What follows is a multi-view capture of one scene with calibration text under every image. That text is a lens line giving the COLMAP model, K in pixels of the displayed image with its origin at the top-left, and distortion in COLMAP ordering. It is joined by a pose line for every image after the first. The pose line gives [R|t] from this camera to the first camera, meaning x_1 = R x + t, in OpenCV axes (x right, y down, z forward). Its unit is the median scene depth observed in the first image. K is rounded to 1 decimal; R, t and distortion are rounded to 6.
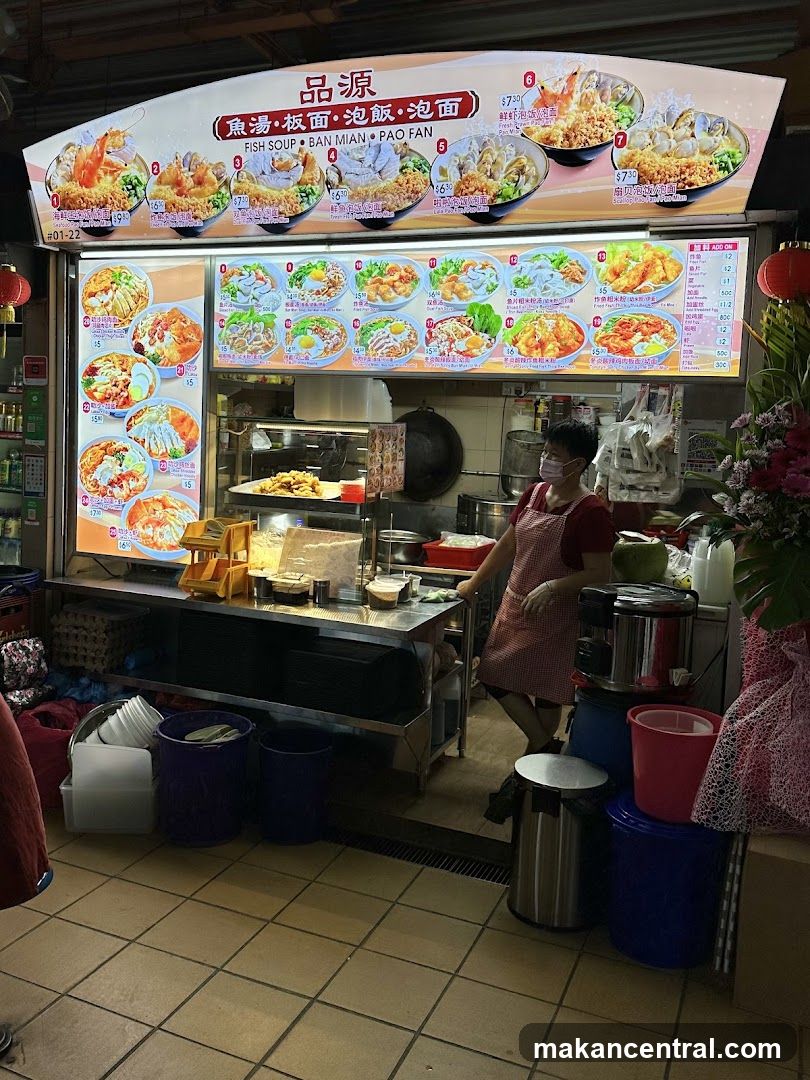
lens RADIAL K [[972.4, 0, 330.3], [0, 972.4, 495.0], [0, 0, 1]] dist [0.189451, -0.454267]
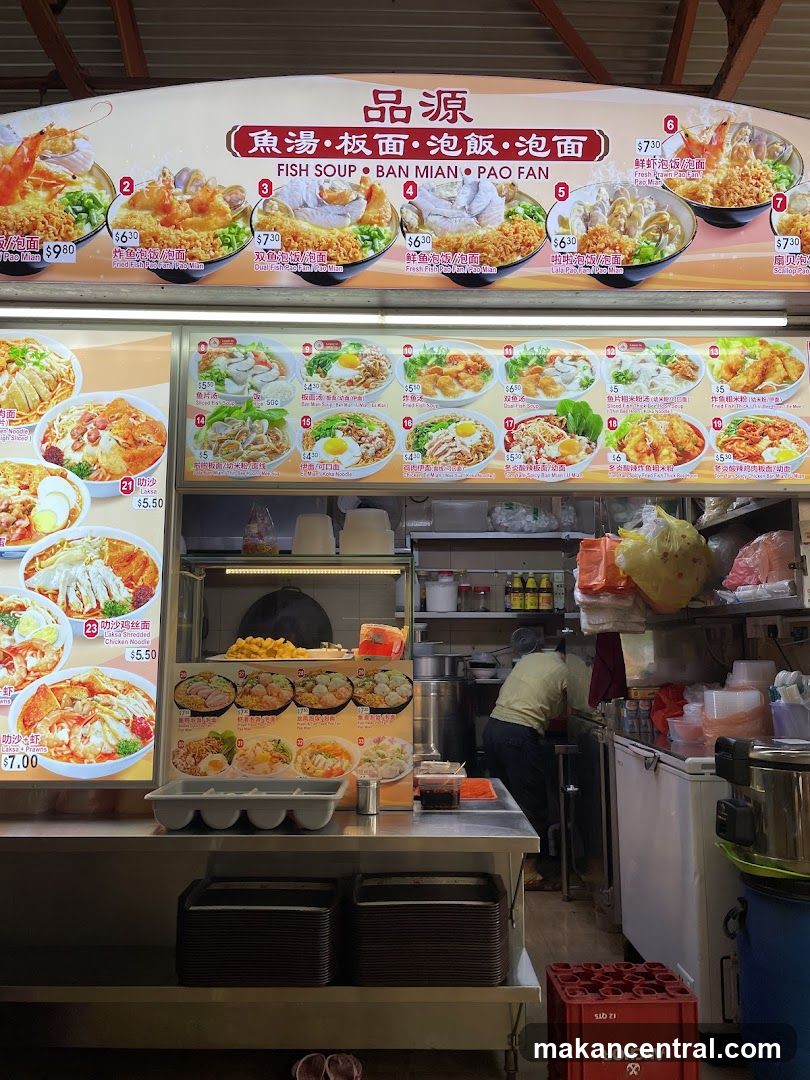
lens RADIAL K [[843.8, 0, 418.6], [0, 843.8, 547.3], [0, 0, 1]] dist [0.113010, -0.166463]
pose [[0.900161, 0.020240, 0.435086, -0.269315], [0.068869, 0.979739, -0.188063, 0.047067], [-0.430077, 0.199251, 0.880530, 0.470861]]
